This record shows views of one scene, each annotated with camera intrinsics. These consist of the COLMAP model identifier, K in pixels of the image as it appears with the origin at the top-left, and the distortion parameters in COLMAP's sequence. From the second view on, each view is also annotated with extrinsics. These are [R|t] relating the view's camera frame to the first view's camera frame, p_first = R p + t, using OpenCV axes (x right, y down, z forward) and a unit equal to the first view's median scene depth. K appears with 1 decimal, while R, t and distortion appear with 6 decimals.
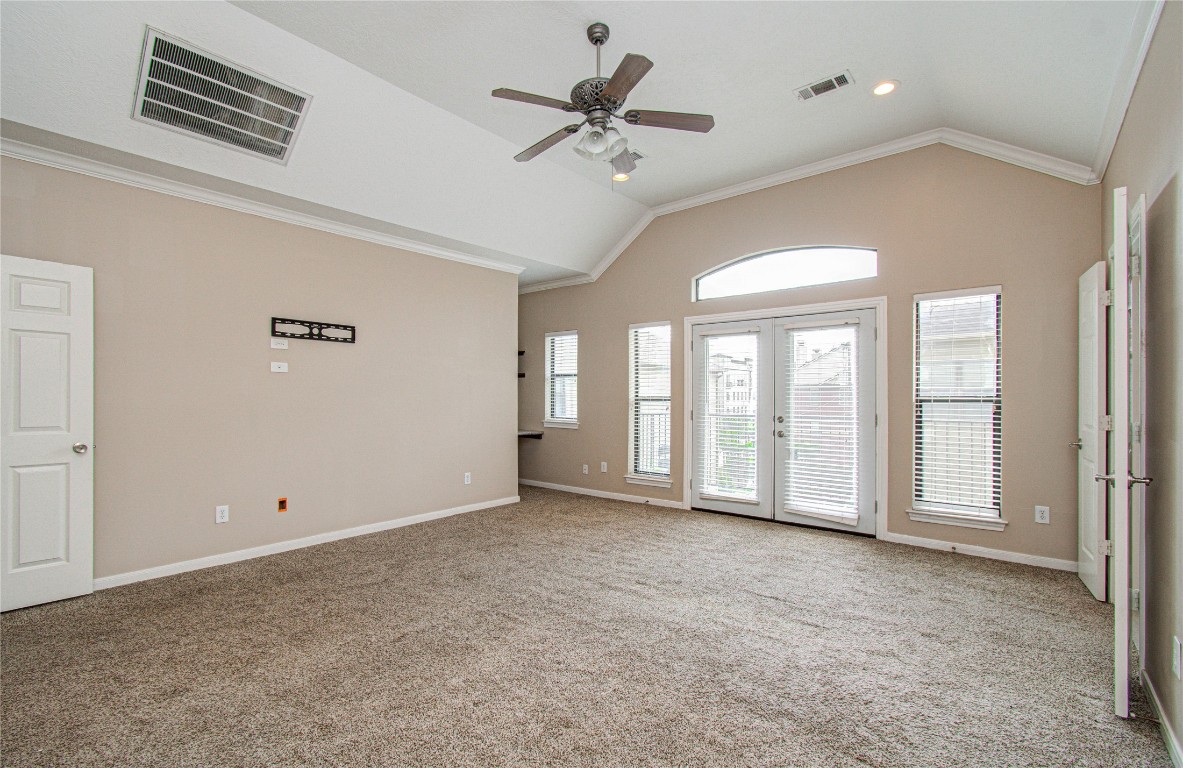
lens RADIAL K [[522.5, 0, 561.5], [0, 522.5, 398.3], [0, 0, 1]] dist [-0.027802, -0.000074]
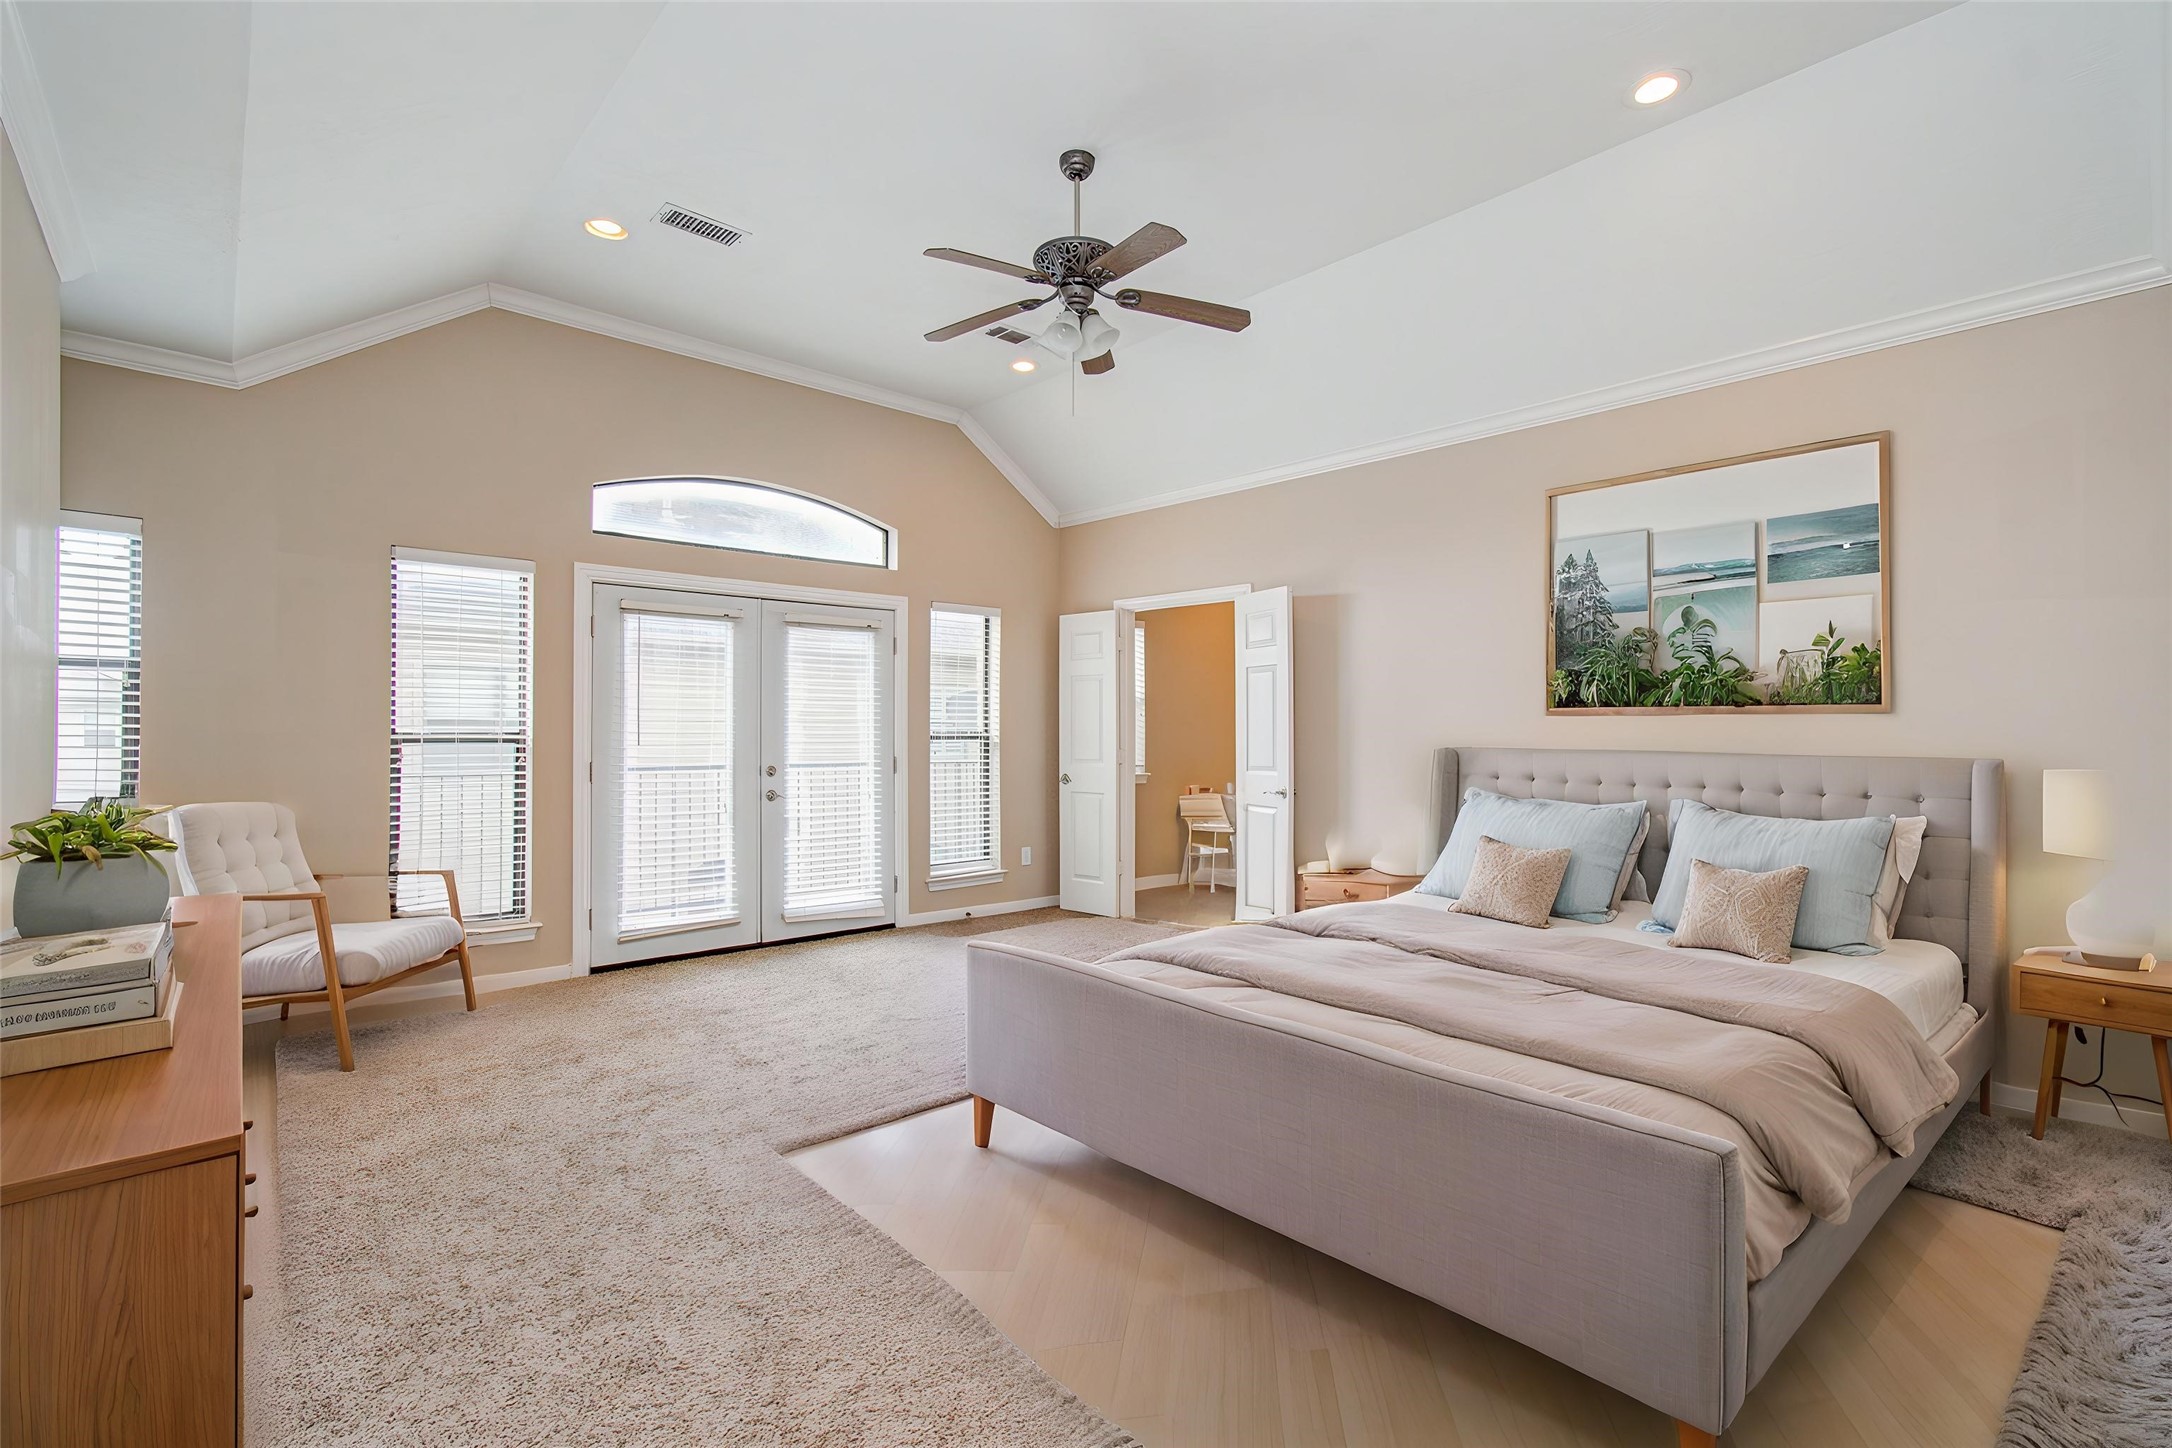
lens RADIAL K [[970.7, 0, 1086.0], [0, 970.7, 724.0], [0, 0, 1]] dist [-0.003303, -0.000716]
pose [[0.112602, 0.009108, 0.993598, -0.656718], [0.004560, 0.999943, -0.009683, -0.000597], [-0.993630, 0.005621, 0.112554, 0.524824]]
